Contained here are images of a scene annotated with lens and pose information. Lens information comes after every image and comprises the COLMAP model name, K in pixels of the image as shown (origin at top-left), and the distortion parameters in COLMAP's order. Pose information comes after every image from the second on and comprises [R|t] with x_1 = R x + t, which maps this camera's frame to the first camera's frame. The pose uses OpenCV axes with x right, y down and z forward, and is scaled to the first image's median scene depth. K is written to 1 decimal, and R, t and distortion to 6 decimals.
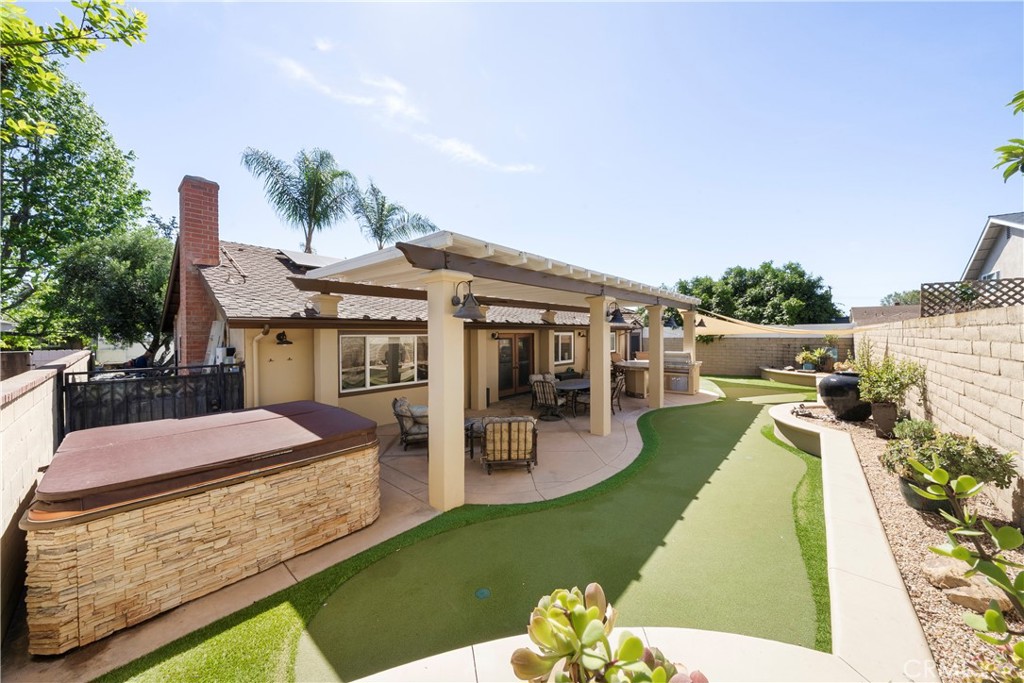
lens RADIAL K [[359.2, 0, 512.1], [0, 359.2, 337.0], [0, 0, 1]] dist [-0.009300, -0.000887]
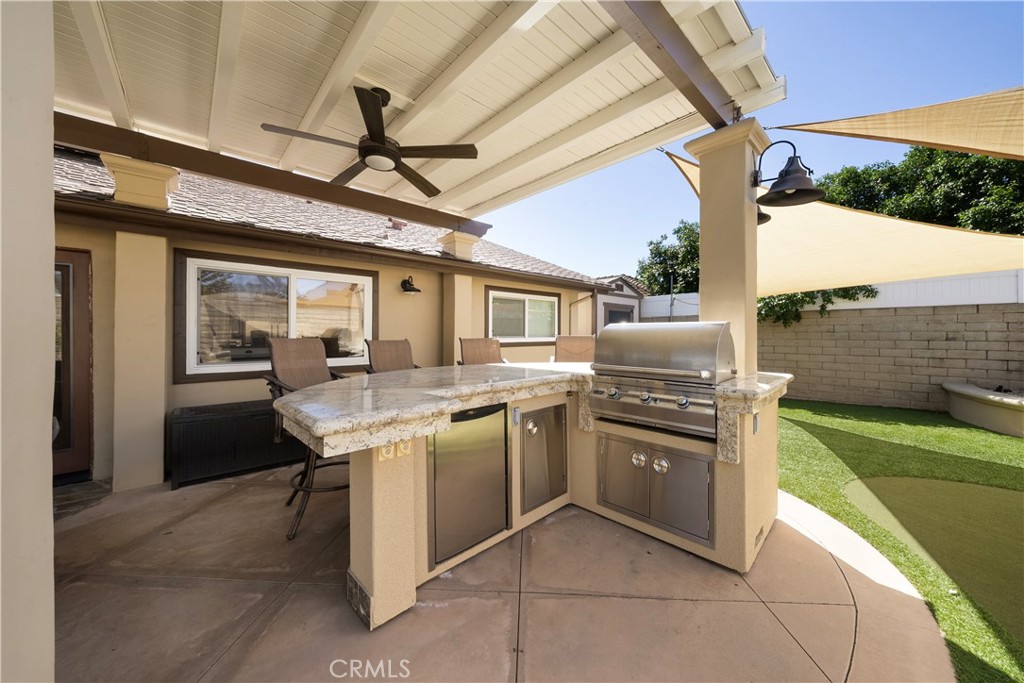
lens RADIAL K [[359.2, 0, 513.2], [0, 359.2, 336.0], [0, 0, 1]] dist [-0.009300, -0.000887]
pose [[0.992819, 0.006958, -0.119424, 0.335155], [-0.007237, 0.999972, -0.001899, 0.041453], [0.119407, 0.002750, 0.992842, 0.658424]]
